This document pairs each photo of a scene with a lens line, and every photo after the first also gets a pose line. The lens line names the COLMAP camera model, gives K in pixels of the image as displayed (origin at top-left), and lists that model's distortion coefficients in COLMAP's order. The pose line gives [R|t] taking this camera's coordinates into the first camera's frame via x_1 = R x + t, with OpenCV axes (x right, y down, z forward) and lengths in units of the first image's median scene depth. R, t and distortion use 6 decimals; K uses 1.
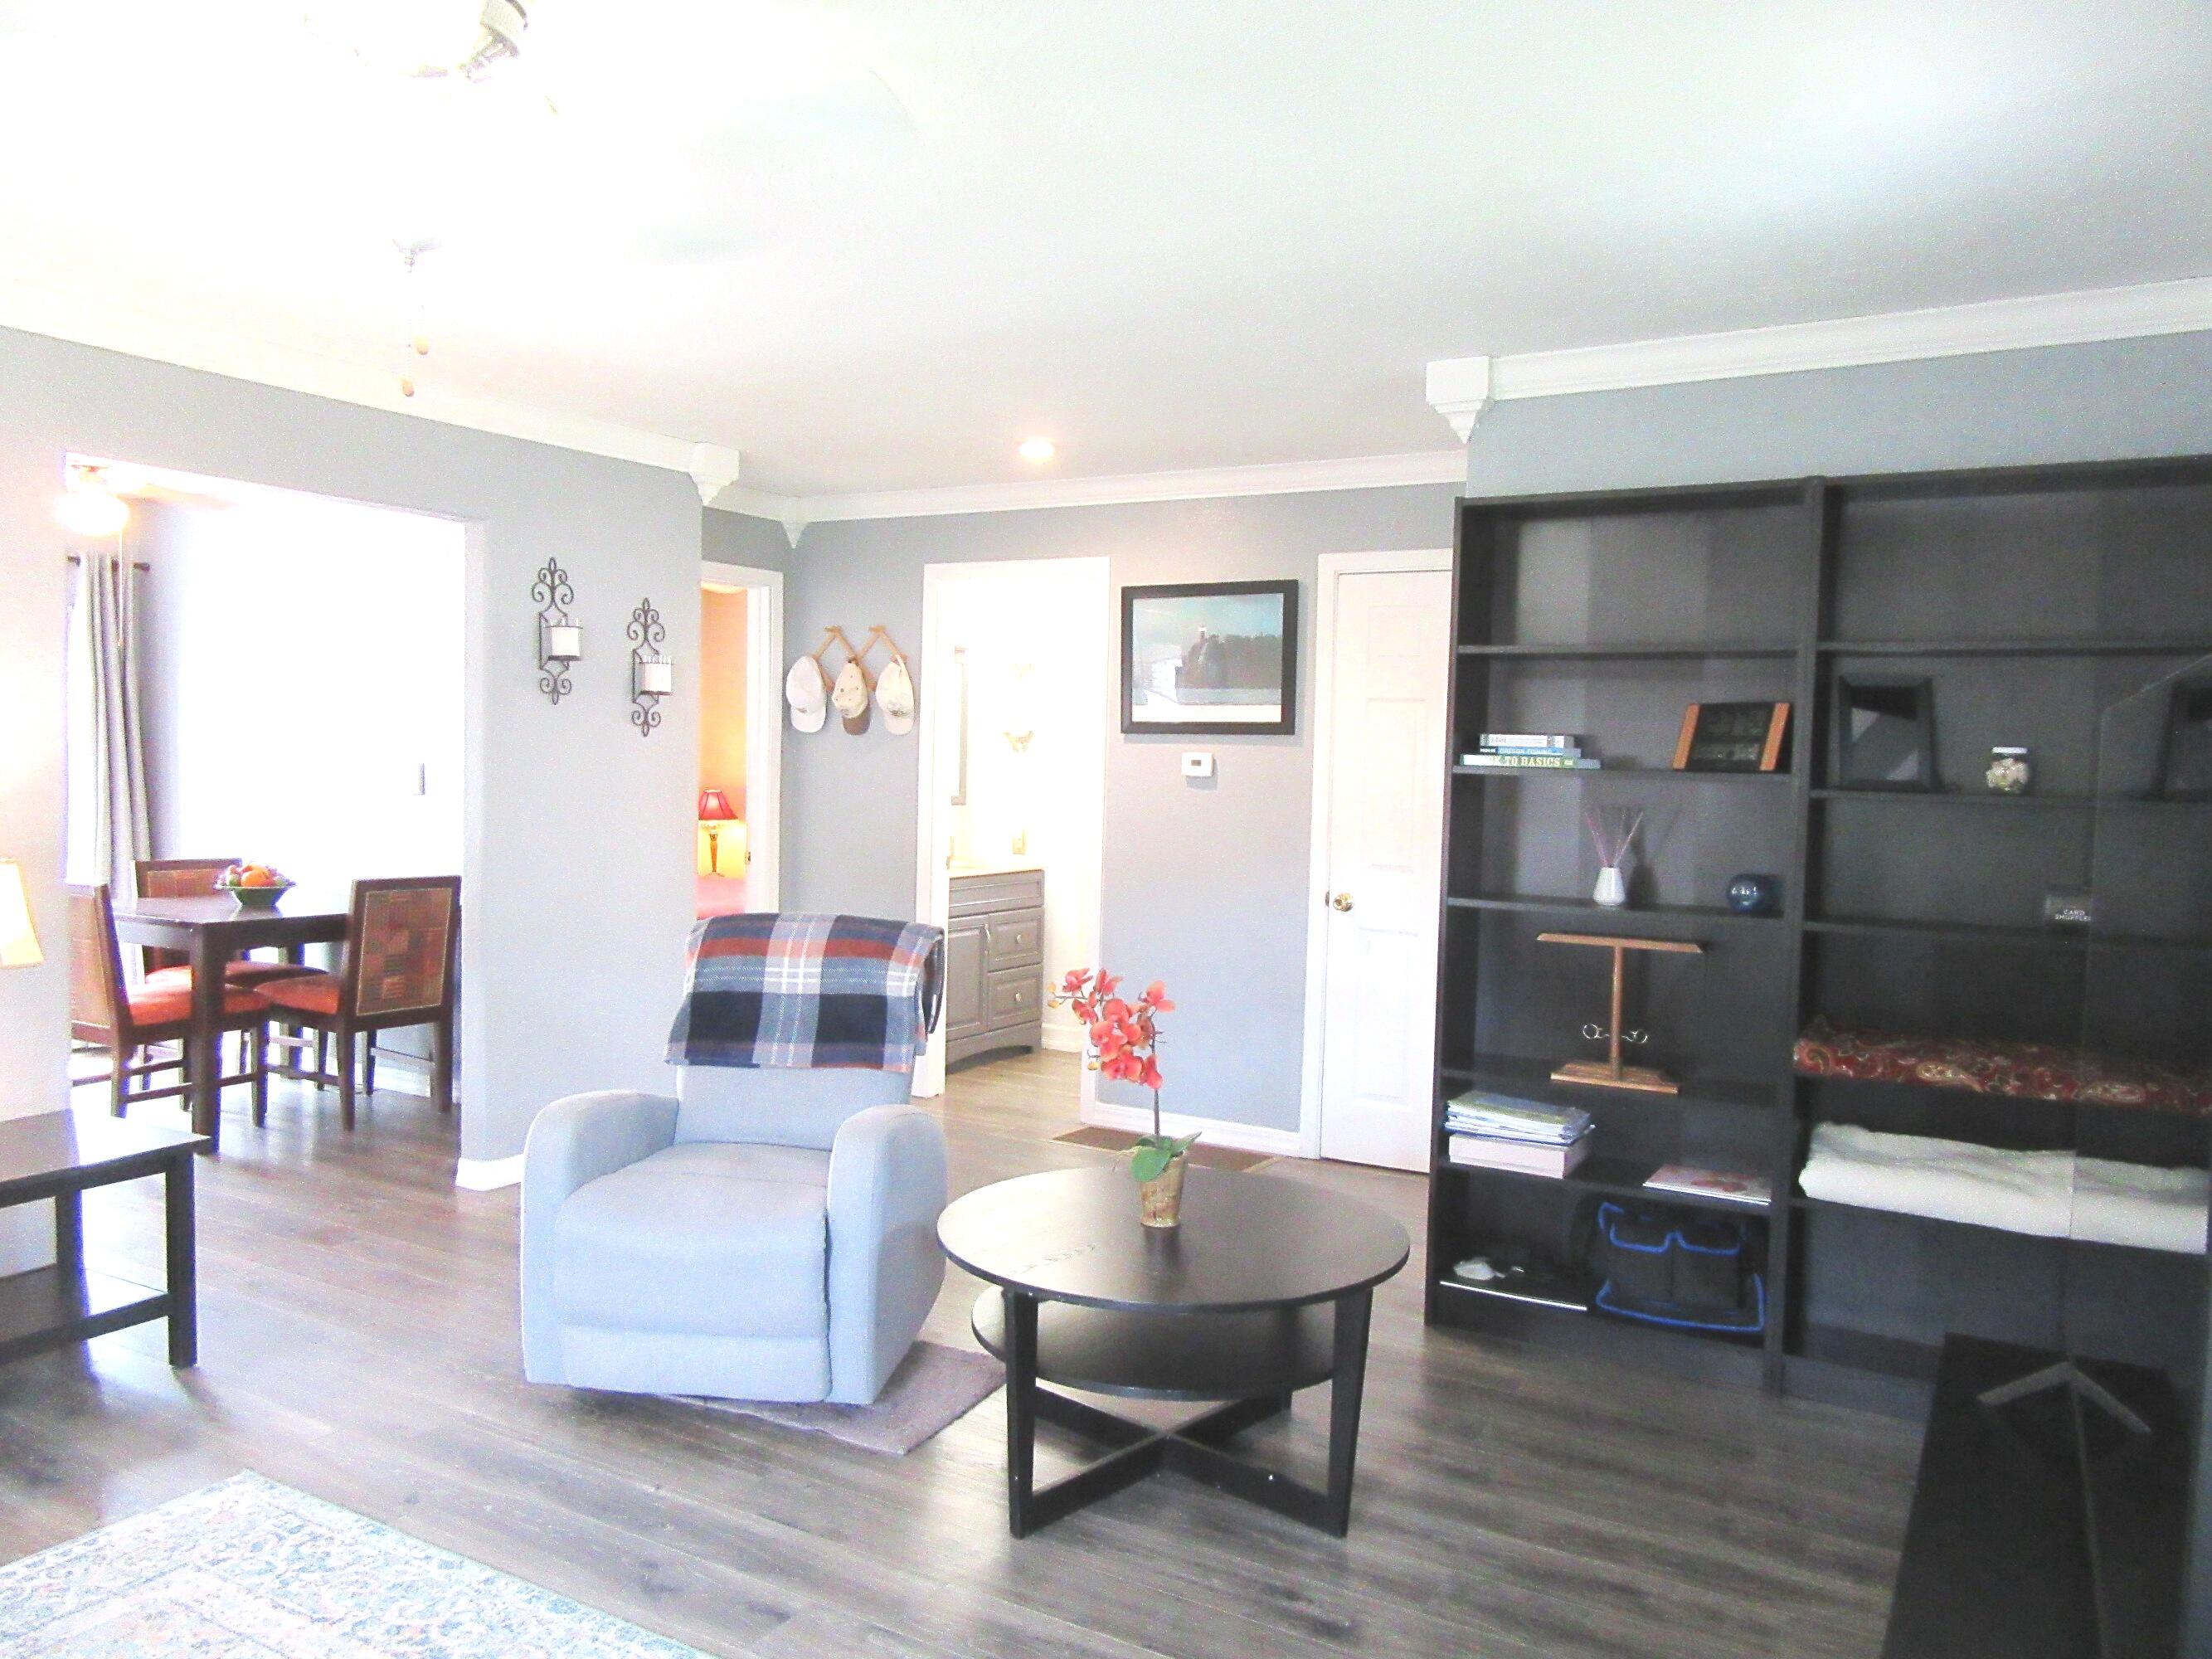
lens RADIAL K [[1636.6, 0, 1108.1], [0, 1636.6, 820.4], [0, 0, 1]] dist [-0.003012, 0.001967]
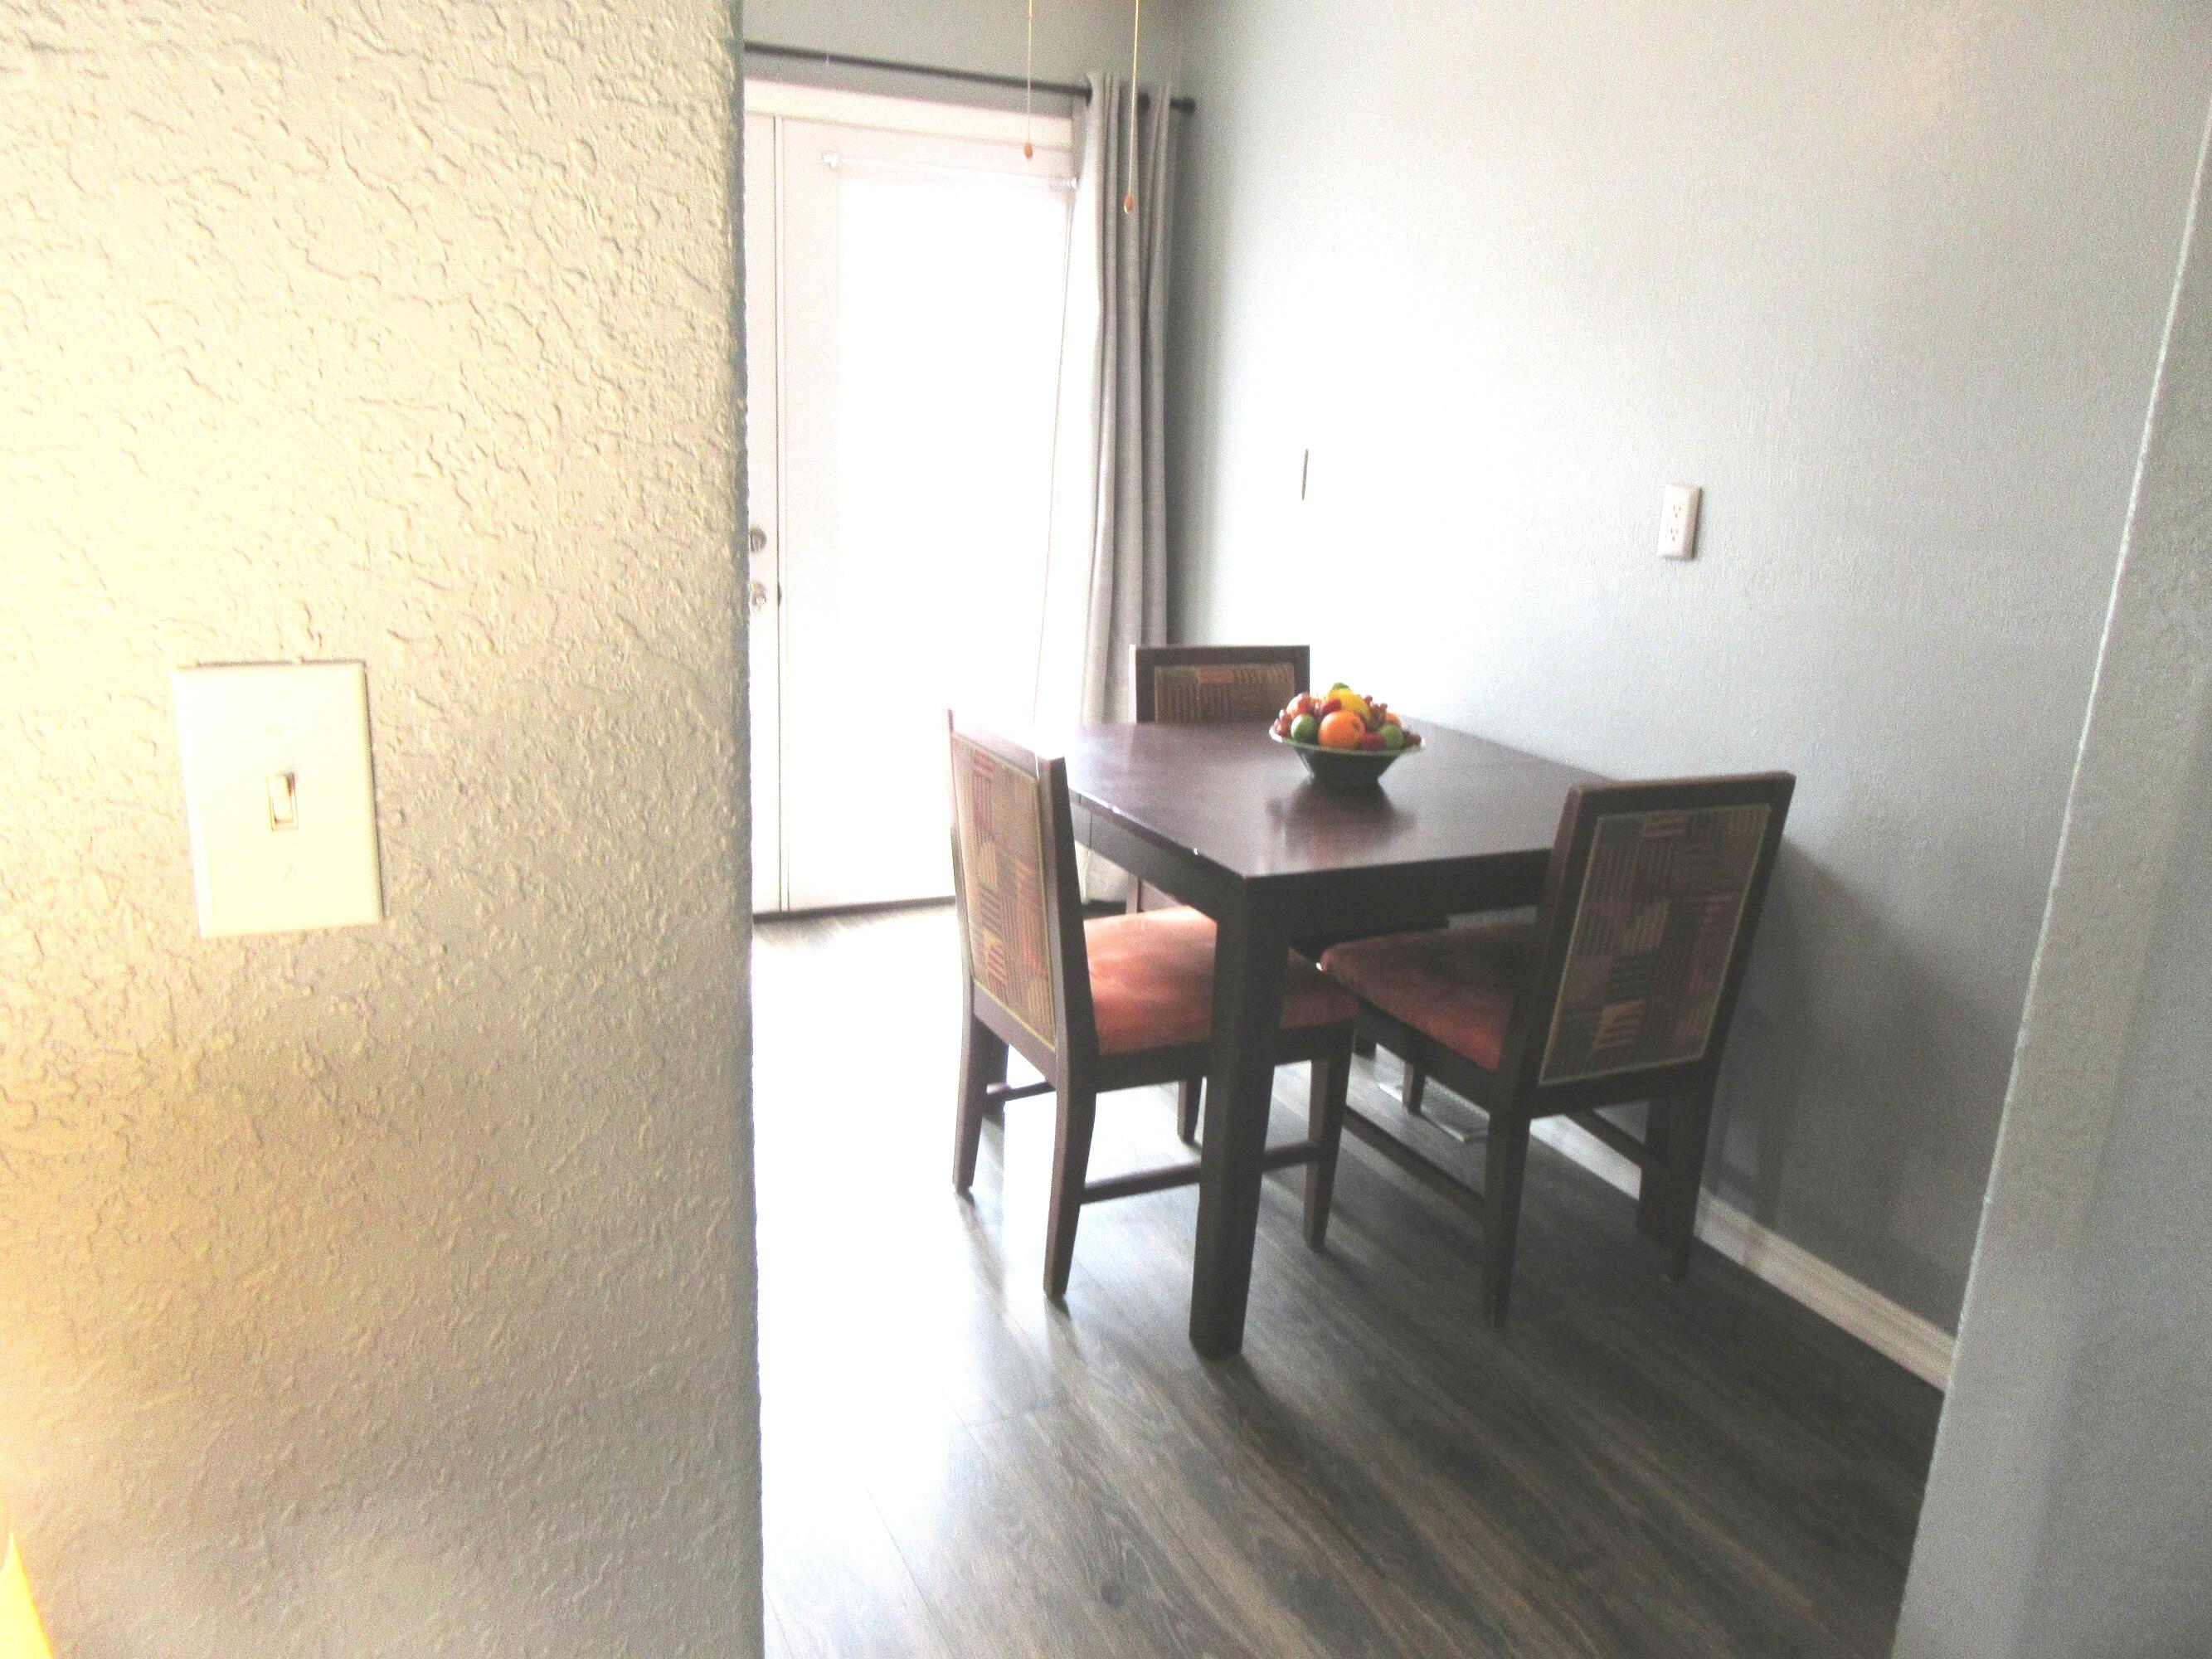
lens RADIAL K [[1636.6, 0, 1111.7], [0, 1636.6, 832.0], [0, 0, 1]] dist [-0.003012, 0.001967]
pose [[0.840828, 0.163441, -0.516038, -0.365405], [-0.056874, 0.974725, 0.216048, -0.036304], [0.538306, -0.152310, 0.828871, 0.629398]]
